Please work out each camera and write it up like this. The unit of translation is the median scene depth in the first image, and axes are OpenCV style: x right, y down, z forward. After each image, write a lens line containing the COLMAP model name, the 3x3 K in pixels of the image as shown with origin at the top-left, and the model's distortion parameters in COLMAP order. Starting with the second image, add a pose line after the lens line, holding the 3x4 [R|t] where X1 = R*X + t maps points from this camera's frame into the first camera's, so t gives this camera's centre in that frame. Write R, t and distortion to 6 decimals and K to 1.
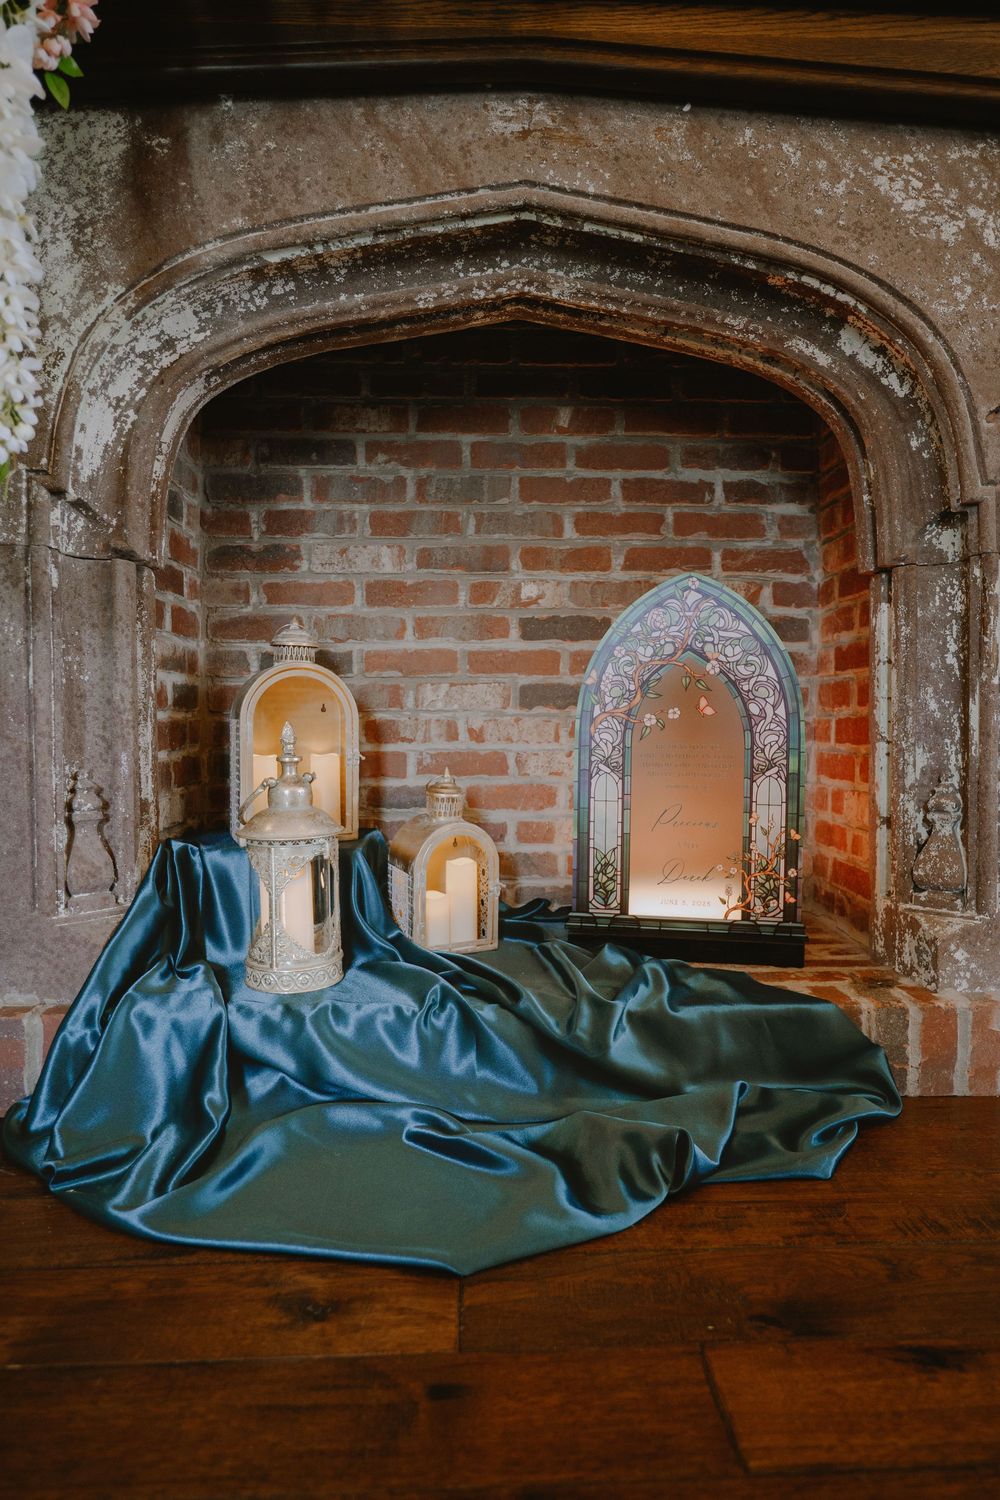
lens RADIAL K [[806.9, 0, 501.7], [0, 806.9, 748.6], [0, 0, 1]] dist [-0.003720, -0.001324]
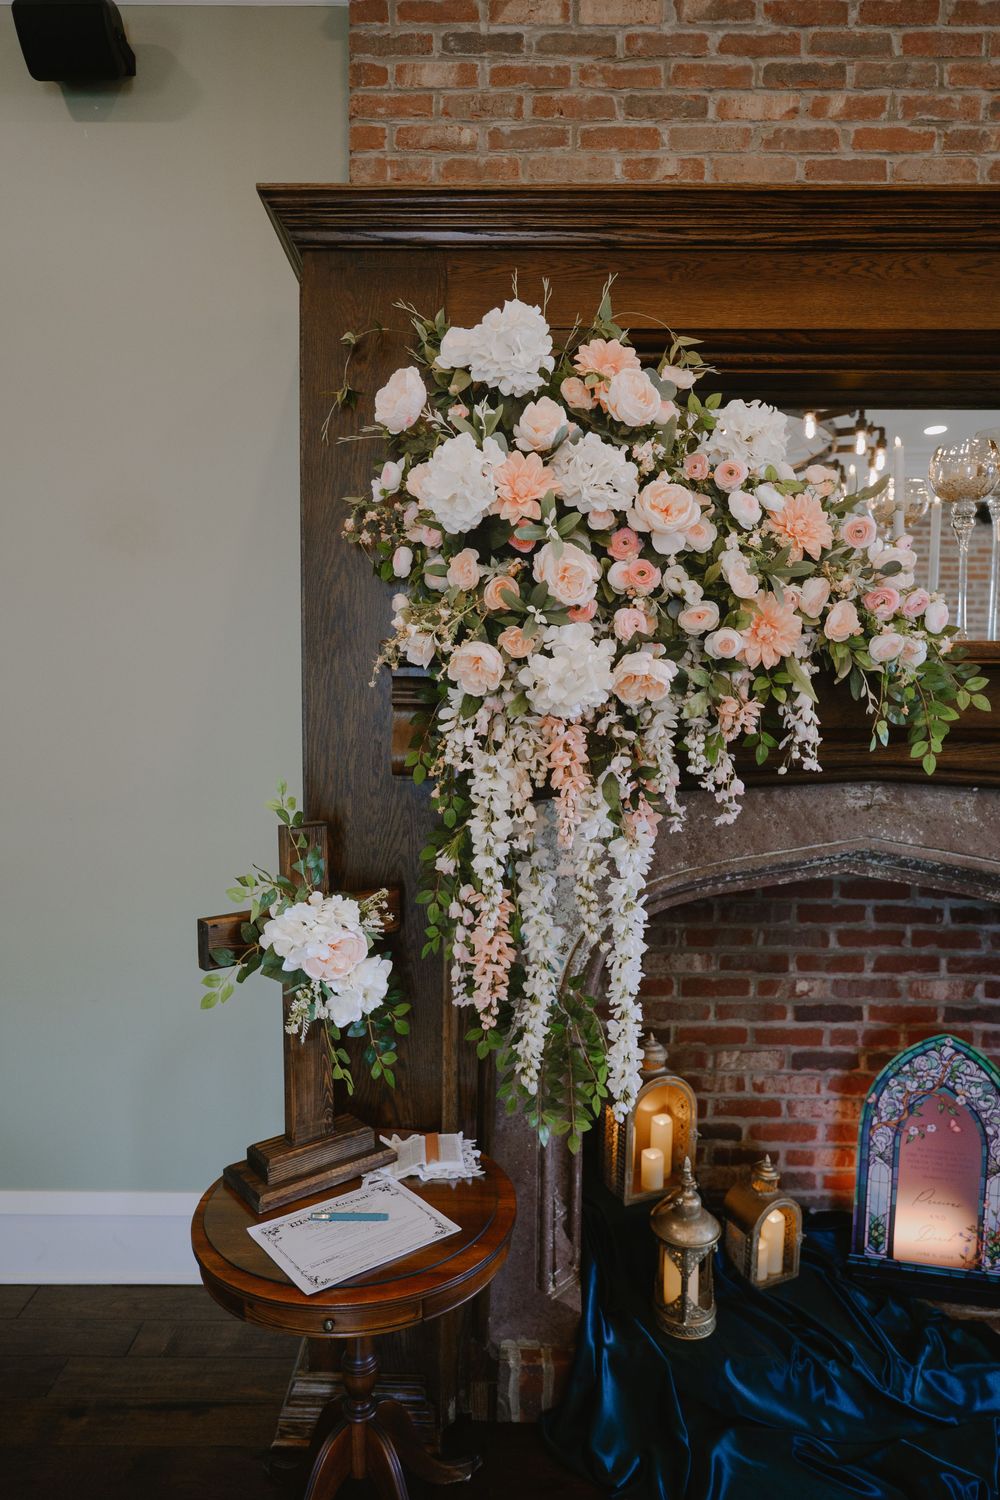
lens RADIAL K [[892.6, 0, 500.7], [0, 892.6, 750.1], [0, 0, 1]] dist [0.000186, -0.000565]
pose [[0.999368, 0.011230, -0.033722, -0.425428], [-0.009959, 0.999243, 0.037612, -0.643546], [0.034119, -0.037252, 0.998723, -0.496360]]
